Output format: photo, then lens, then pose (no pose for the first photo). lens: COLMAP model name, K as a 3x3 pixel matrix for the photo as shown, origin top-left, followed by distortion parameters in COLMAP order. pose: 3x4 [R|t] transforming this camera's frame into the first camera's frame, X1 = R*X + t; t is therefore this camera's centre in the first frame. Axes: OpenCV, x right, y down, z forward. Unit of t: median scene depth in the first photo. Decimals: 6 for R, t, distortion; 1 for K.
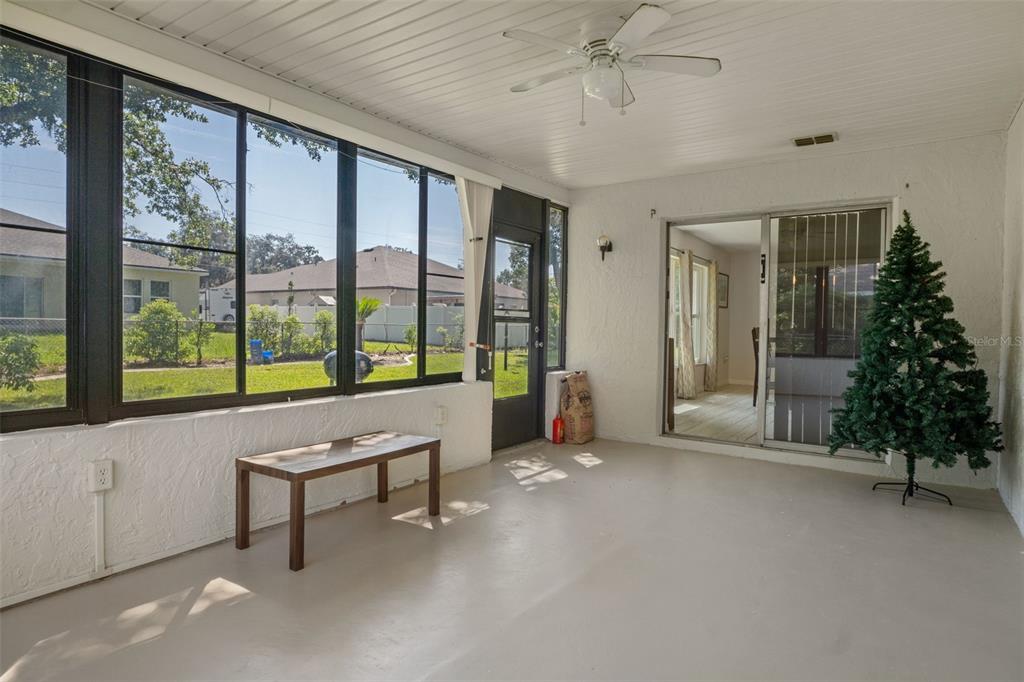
lens RADIAL K [[567.2, 0, 512.6], [0, 567.2, 336.4], [0, 0, 1]] dist [-0.000602, 0.000517]
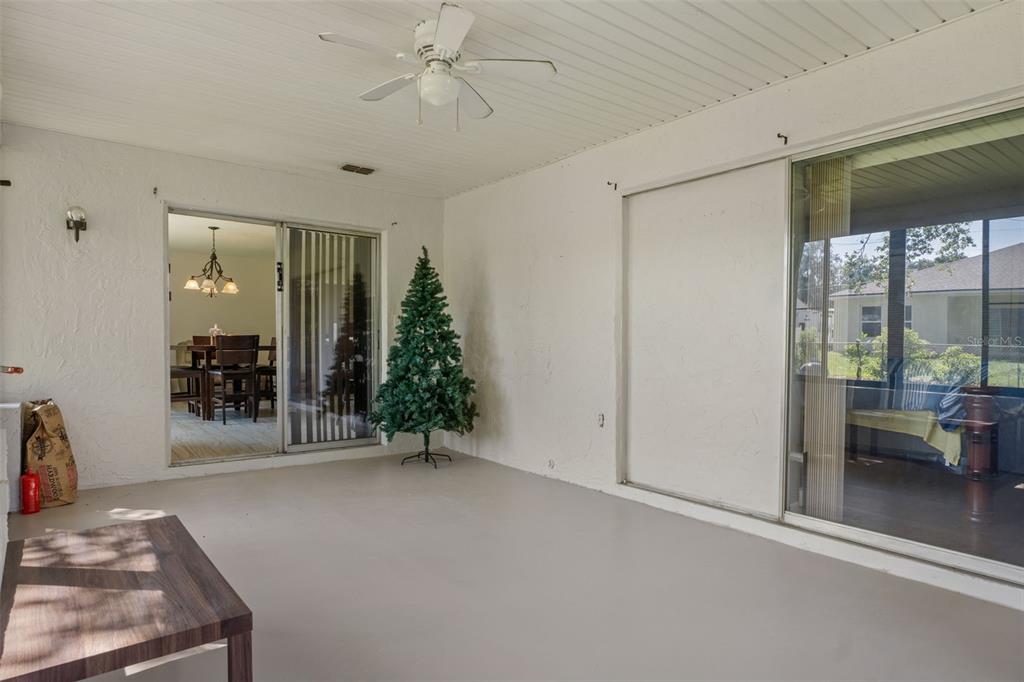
lens RADIAL K [[586.2, 0, 517.4], [0, 586.2, 372.5], [0, 0, 1]] dist [-0.088036, 0.047882]
pose [[0.298794, -0.065023, 0.952100, -0.457200], [0.009900, 0.997834, 0.065039, -0.014432], [-0.954266, -0.010007, 0.298790, 0.330153]]
